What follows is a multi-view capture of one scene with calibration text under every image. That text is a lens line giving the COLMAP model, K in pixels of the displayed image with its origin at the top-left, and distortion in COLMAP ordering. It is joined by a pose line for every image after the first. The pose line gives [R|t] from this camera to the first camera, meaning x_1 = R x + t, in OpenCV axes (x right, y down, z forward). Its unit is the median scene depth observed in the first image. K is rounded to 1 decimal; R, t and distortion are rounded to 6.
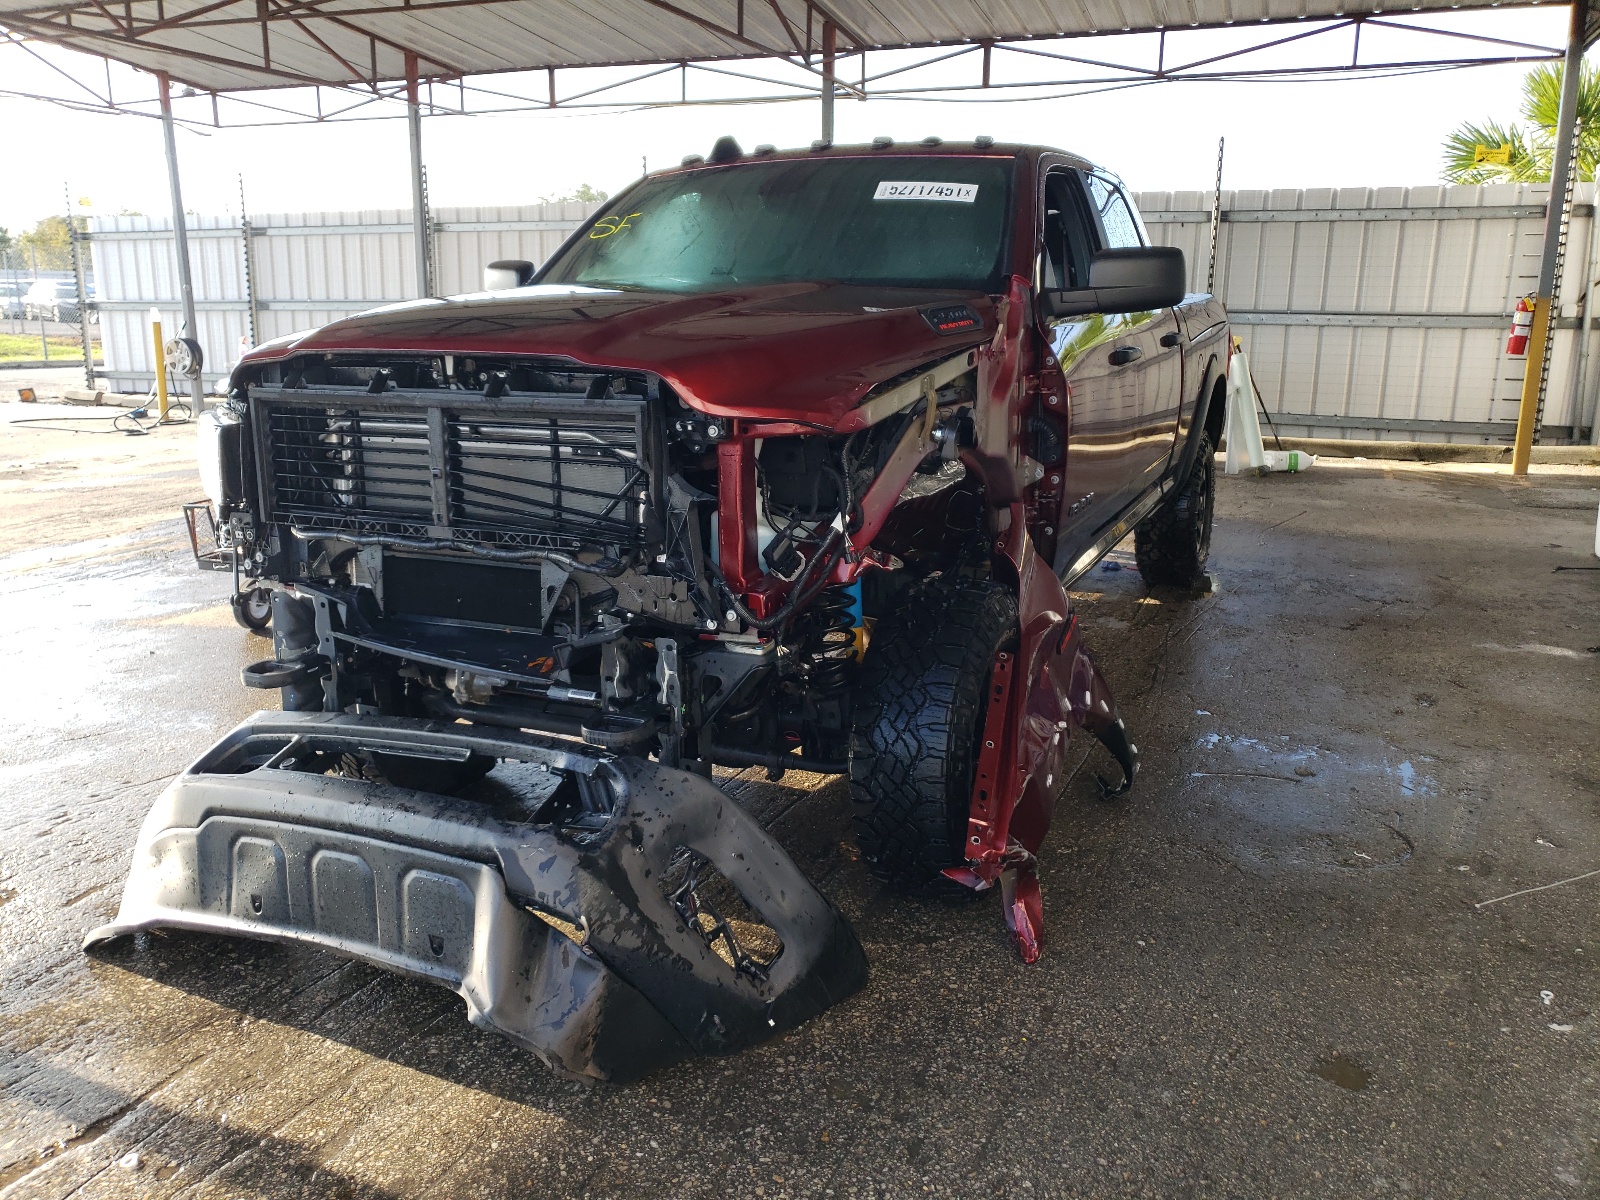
lens RADIAL K [[1316.1, 0, 803.2], [0, 1316.1, 599.9], [0, 0, 1]] dist [-0.010601, 0.075656]
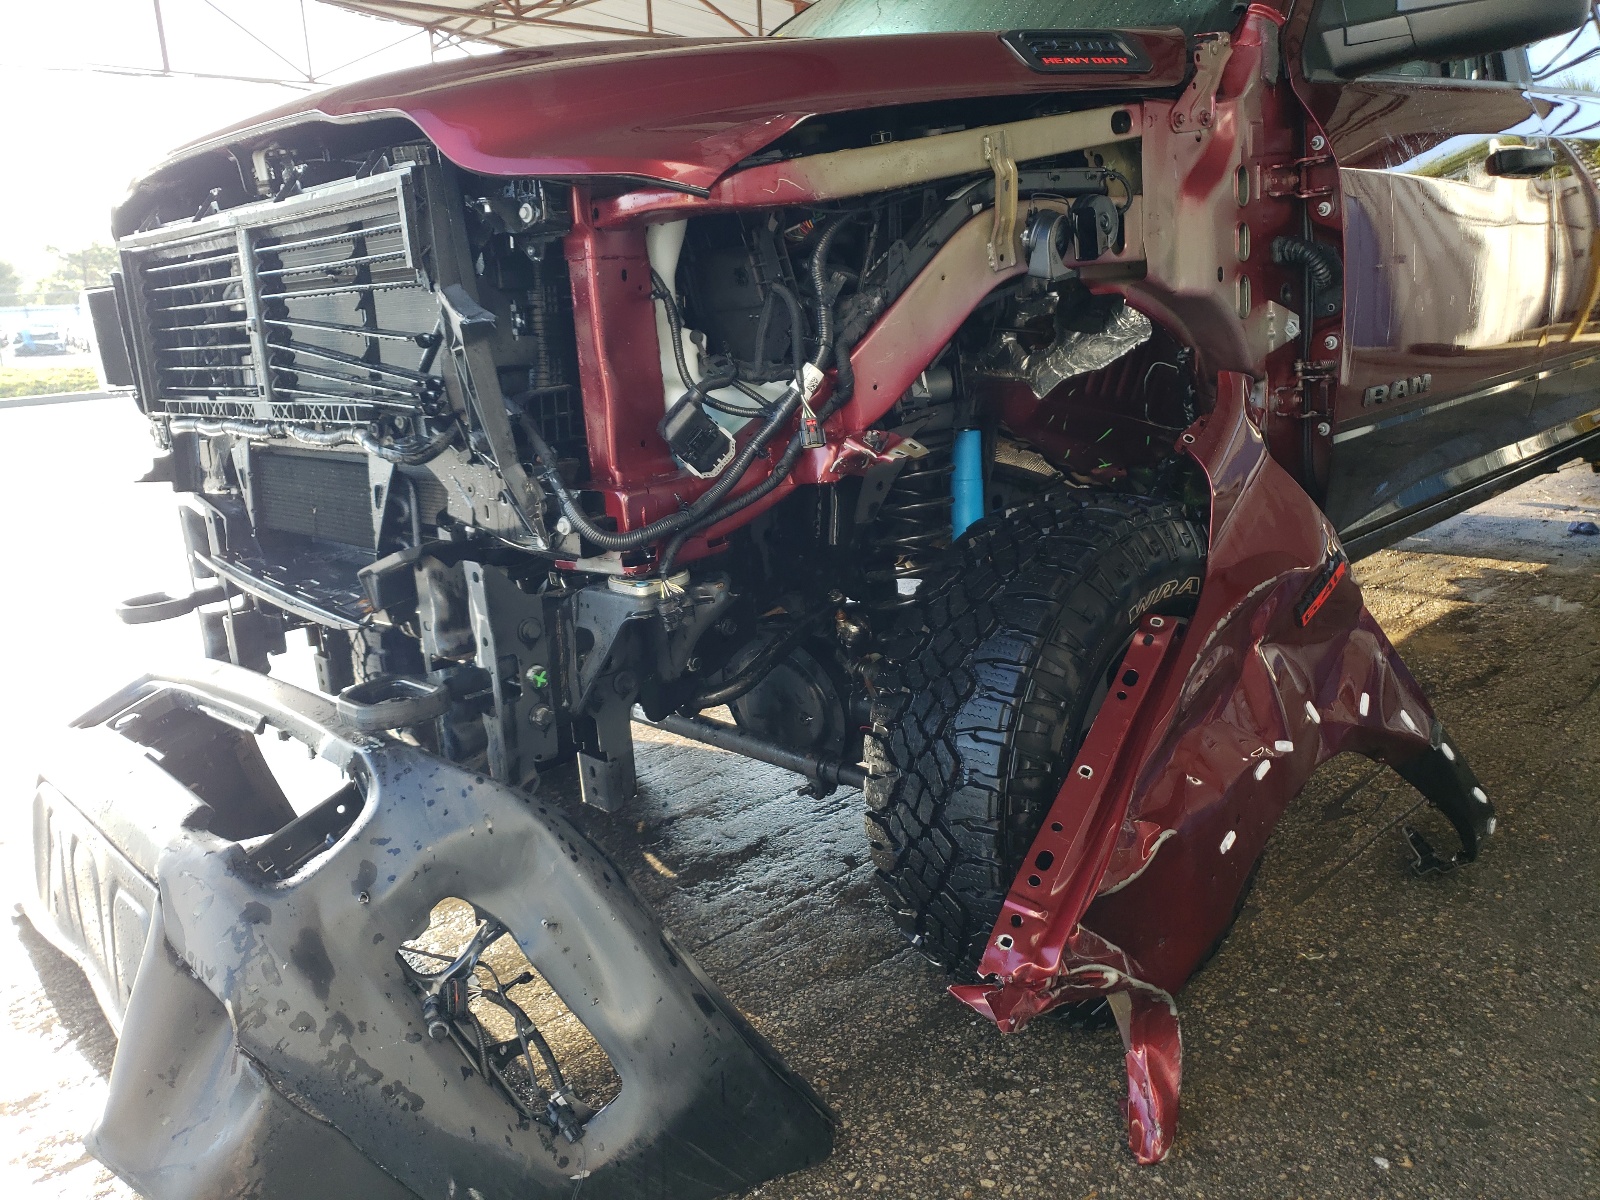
lens RADIAL K [[1257.7, 0, 800.5], [0, 1257.7, 616.8], [0, 0, 1]] dist [-0.029519, 0.068529]
pose [[0.920388, 0.034023, -0.389524, 0.241199], [-0.025504, 0.999309, 0.027021, 0.031535], [0.390174, -0.014936, 0.920620, 0.458389]]
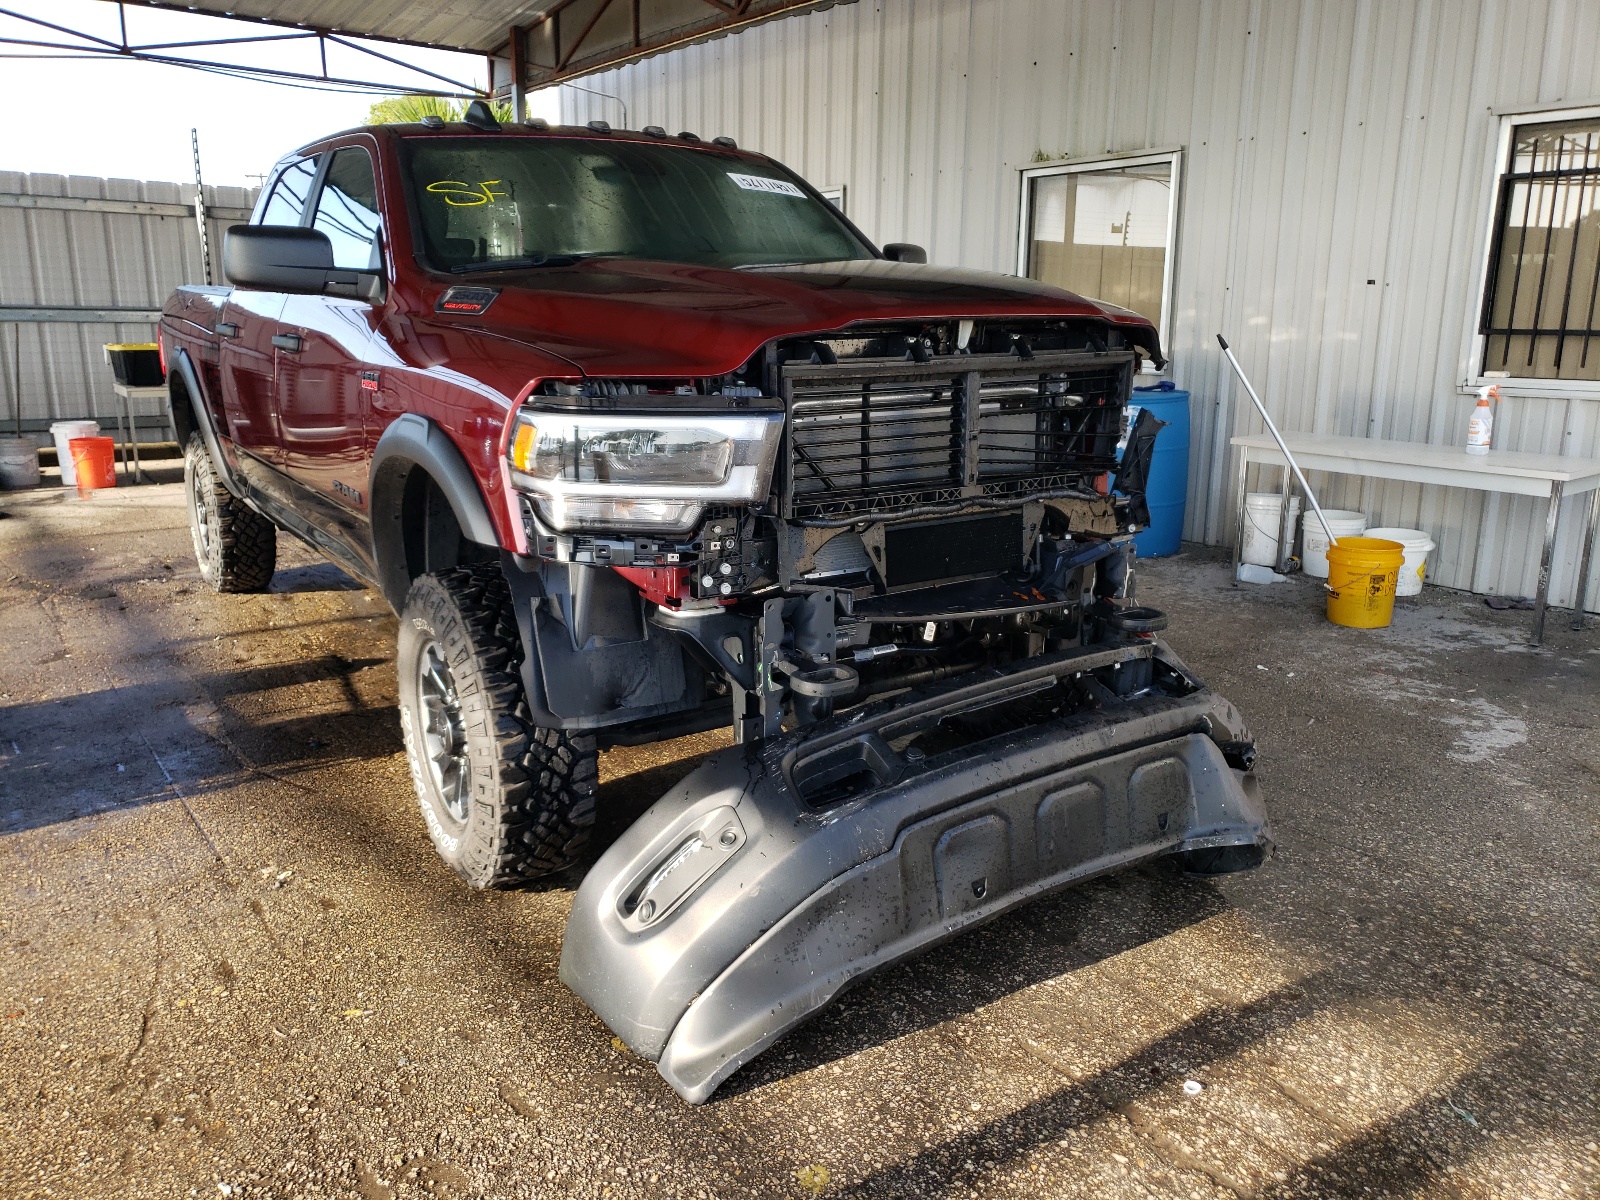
lens RADIAL K [[1316.1, 0, 803.2], [0, 1316.1, 599.9], [0, 0, 1]] dist [-0.010601, 0.075656]
pose [[0.499679, -0.192843, 0.844471, -1.162619], [0.197704, 0.974561, 0.105567, -0.097393], [-0.843347, 0.114206, 0.525094, 0.530085]]
